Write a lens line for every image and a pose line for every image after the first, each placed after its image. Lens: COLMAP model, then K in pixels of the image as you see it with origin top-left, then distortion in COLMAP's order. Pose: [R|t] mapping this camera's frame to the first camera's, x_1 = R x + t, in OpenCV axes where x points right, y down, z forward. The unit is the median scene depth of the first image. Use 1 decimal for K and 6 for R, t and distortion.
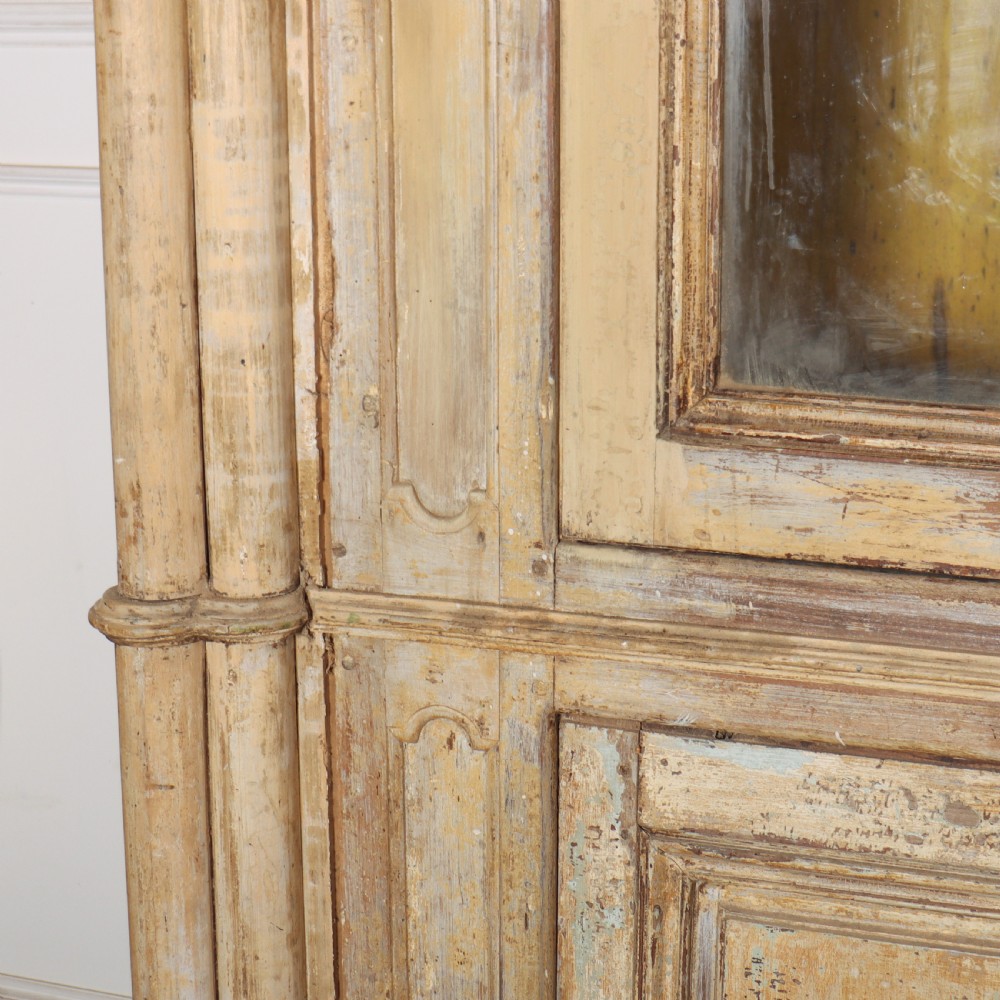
lens RADIAL K [[2117.8, 0, 489.6], [0, 2117.8, 496.4], [0, 0, 1]] dist [-0.112193, 0.000000]
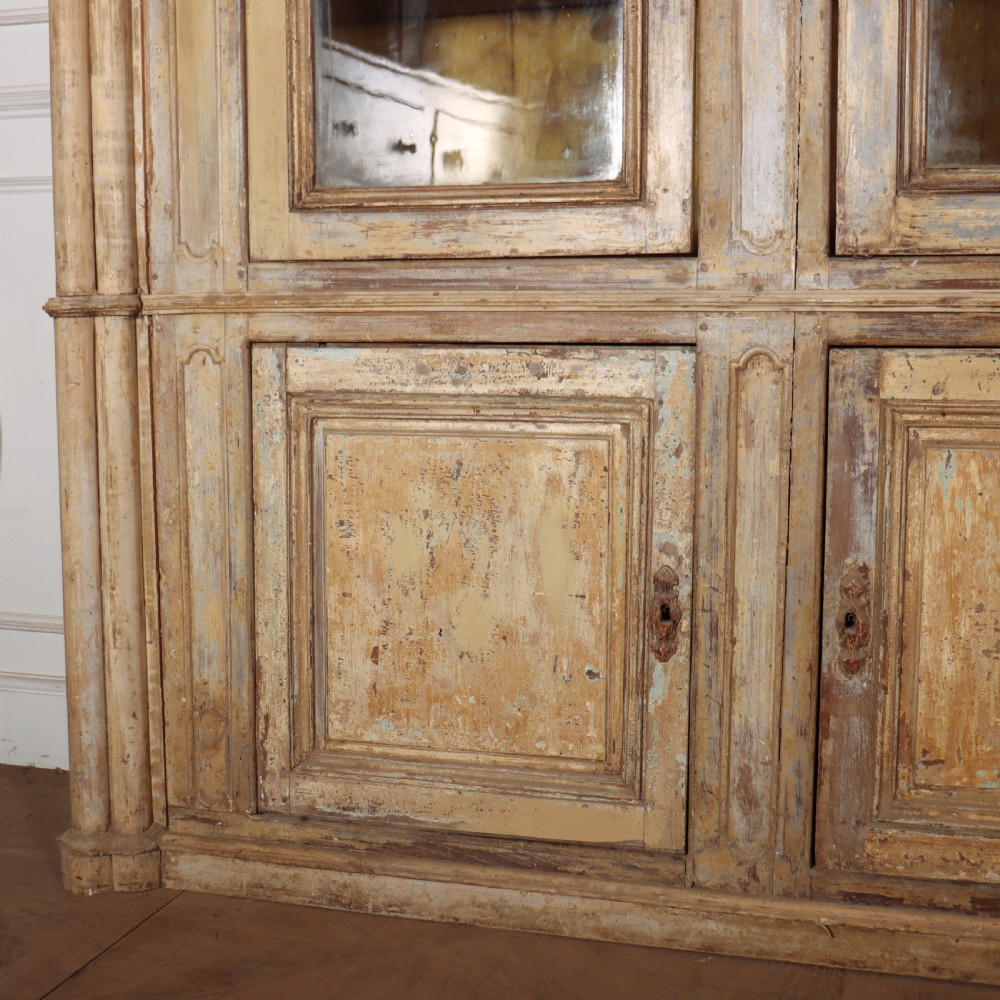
lens RADIAL K [[1603.6, 0, 390.8], [0, 1603.6, 529.7], [0, 0, 1]] dist [-0.142469, 0.000000]
pose [[0.999828, -0.006535, 0.017340, 0.153690], [0.007956, 0.996503, -0.083175, 0.452087], [-0.016736, 0.083298, 0.996384, -0.688420]]
